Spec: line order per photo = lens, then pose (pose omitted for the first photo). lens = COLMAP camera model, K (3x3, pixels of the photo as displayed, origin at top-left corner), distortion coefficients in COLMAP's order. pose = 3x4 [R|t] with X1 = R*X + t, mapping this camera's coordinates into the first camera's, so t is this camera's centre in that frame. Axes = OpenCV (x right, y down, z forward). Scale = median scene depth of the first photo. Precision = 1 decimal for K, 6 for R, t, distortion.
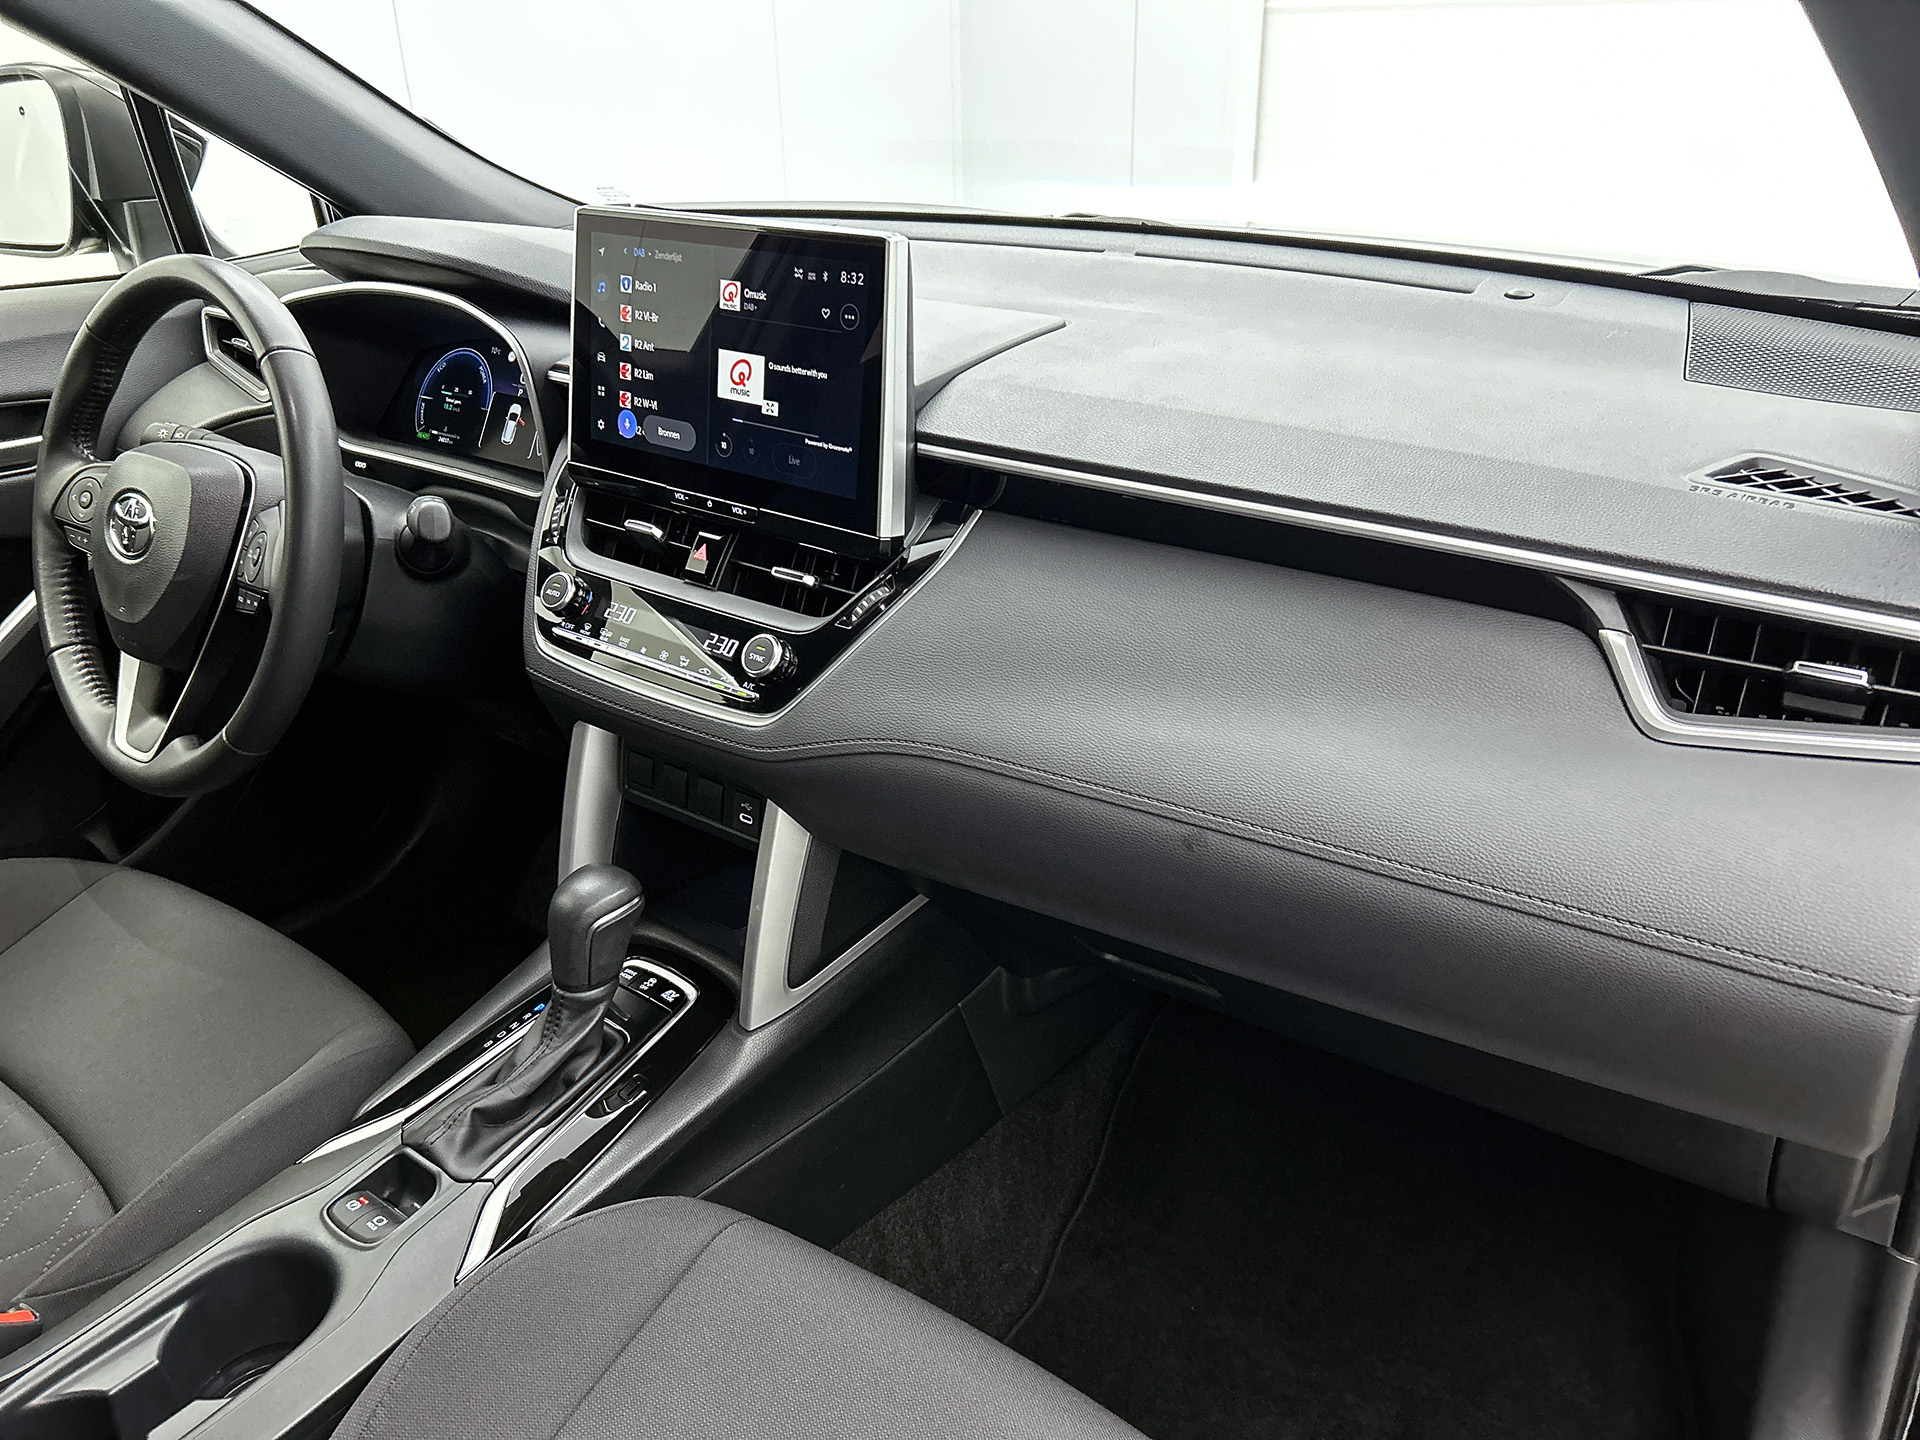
lens RADIAL K [[1436.2, 0, 951.6], [0, 1436.2, 714.6], [0, 0, 1]] dist [0.009793, -0.011265]
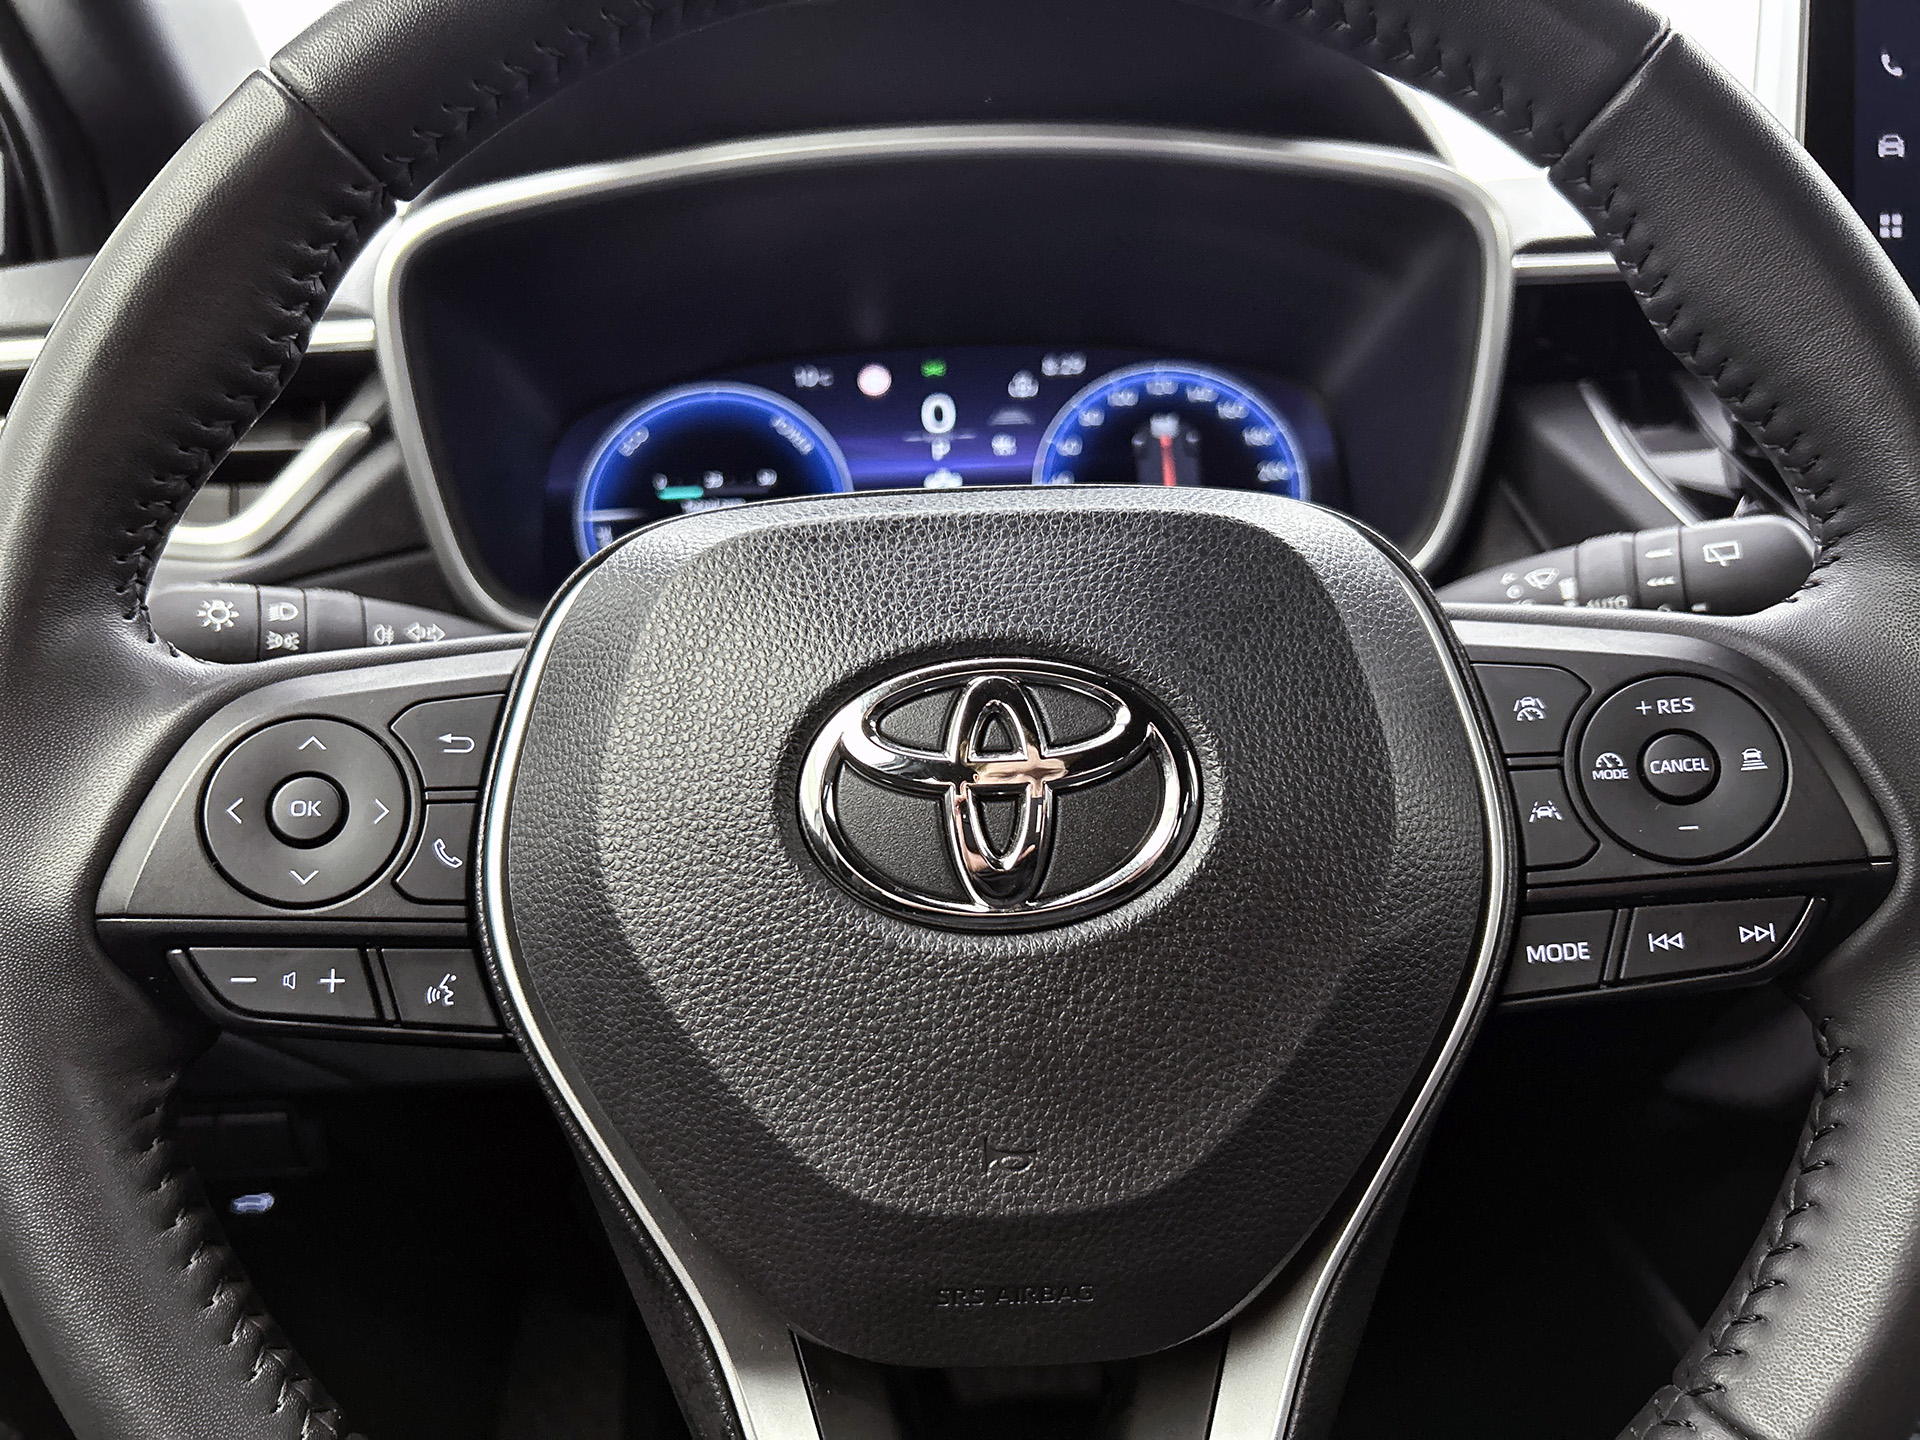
lens RADIAL K [[1436.2, 0, 951.6], [0, 1436.2, 714.6], [0, 0, 1]] dist [0.009793, -0.011265]
pose [[0.786226, -0.173526, 0.593075, -0.763510], [0.292939, 0.949729, -0.110464, -0.126170], [-0.544091, 0.260584, 0.797534, 0.877806]]
